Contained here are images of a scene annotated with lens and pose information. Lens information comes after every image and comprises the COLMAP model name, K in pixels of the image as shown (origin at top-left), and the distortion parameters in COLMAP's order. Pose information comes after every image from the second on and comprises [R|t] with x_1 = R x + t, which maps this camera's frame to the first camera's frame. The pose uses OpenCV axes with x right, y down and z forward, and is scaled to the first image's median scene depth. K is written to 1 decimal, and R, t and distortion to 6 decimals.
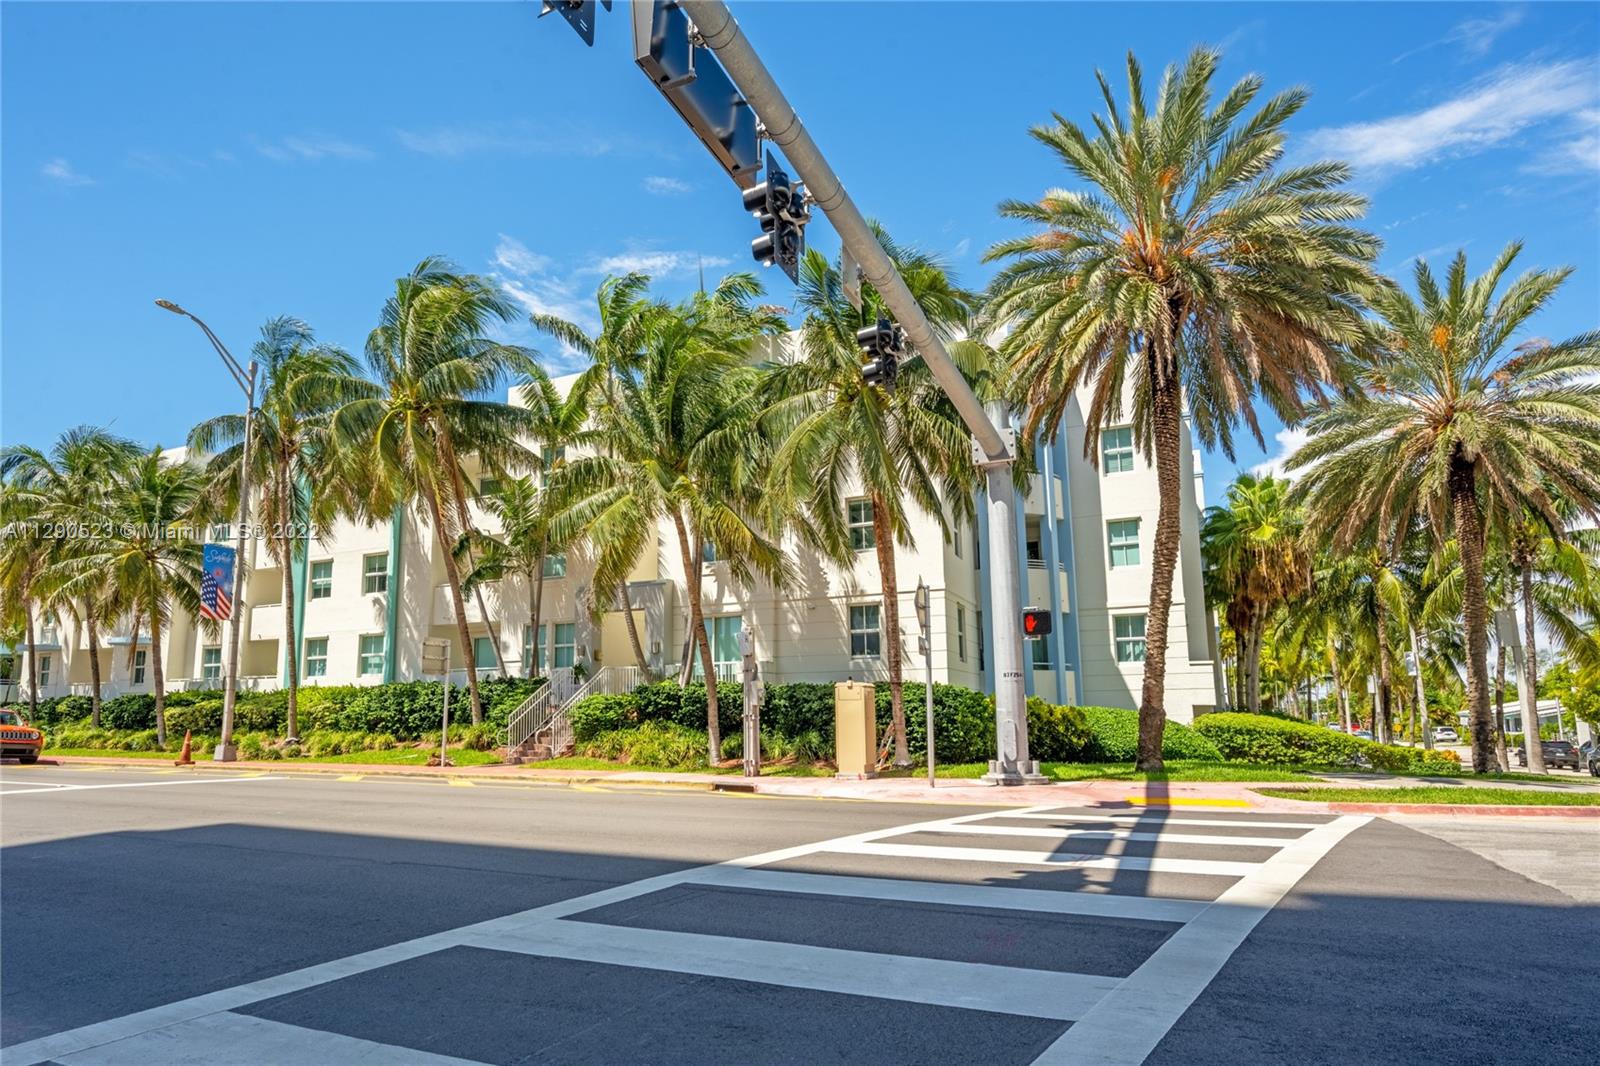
lens RADIAL K [[808.6, 0, 800.0], [0, 808.6, 533.0], [0, 0, 1]] dist [-0.000431, -0.000112]
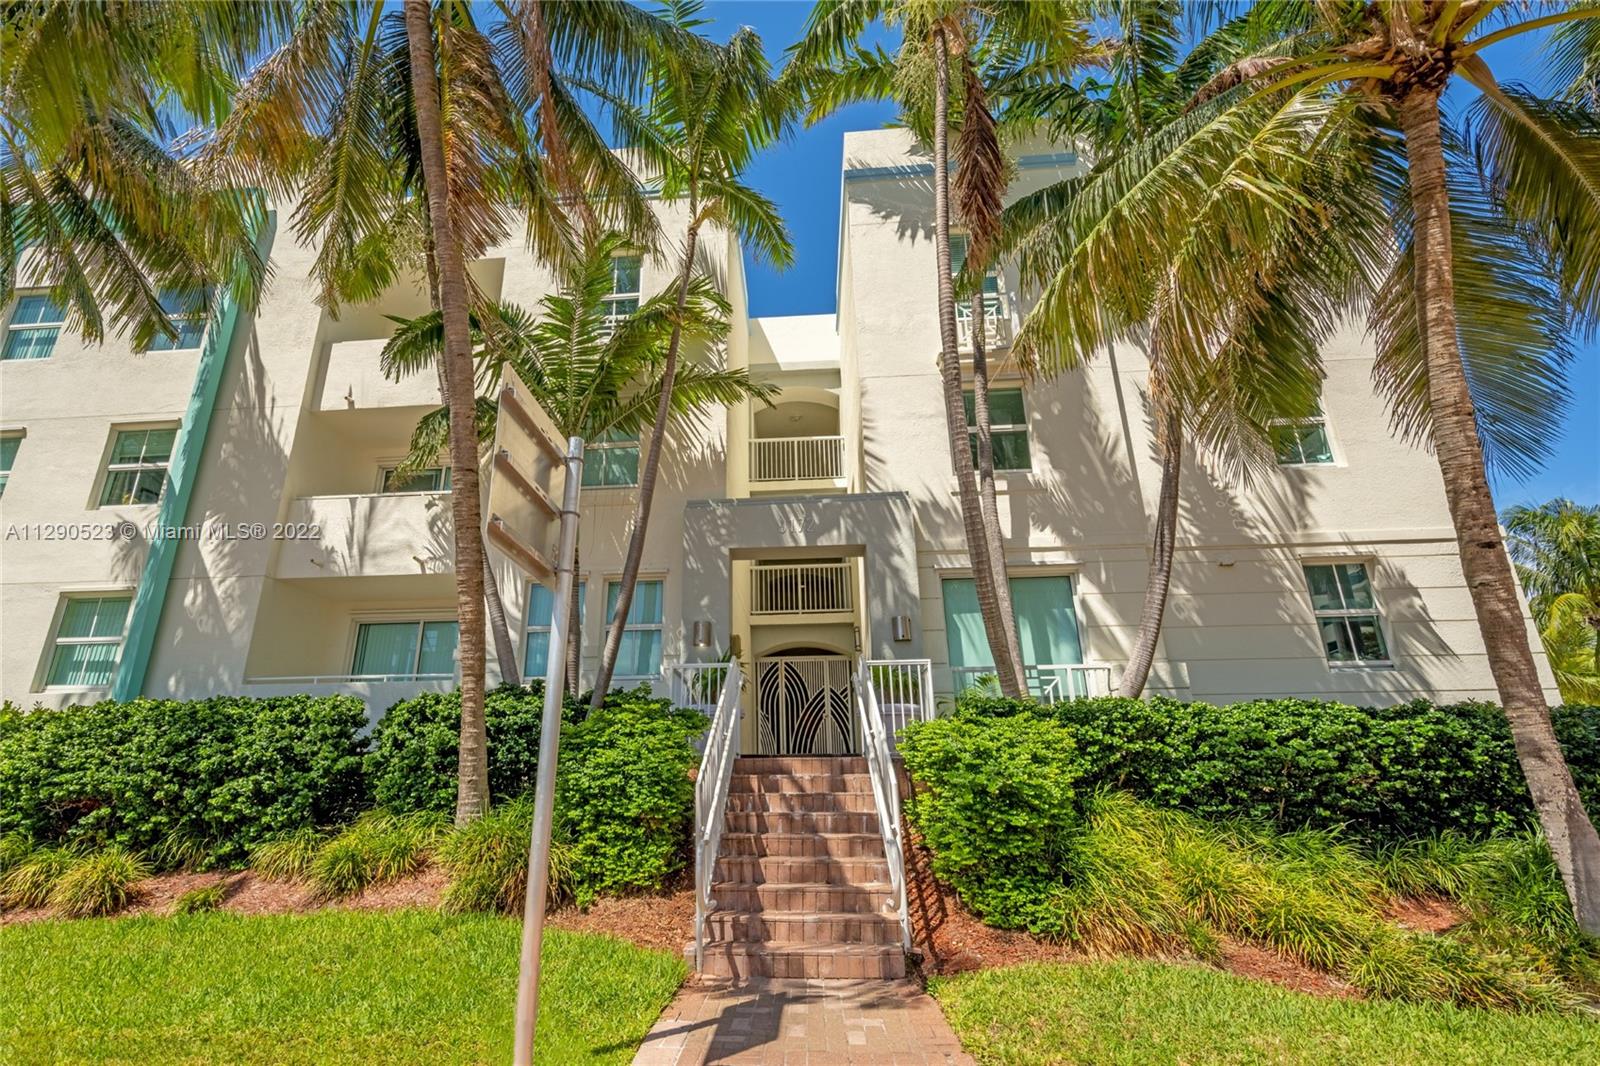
lens RADIAL K [[651.2, 0, 812.2], [0, 651.2, 537.5], [0, 0, 1]] dist [-0.000615, -0.000209]
pose [[0.937069, 0.113851, 0.330059, -0.292777], [-0.071757, 0.987960, -0.137064, 0.120251], [-0.341690, 0.104754, 0.933956, 0.546970]]
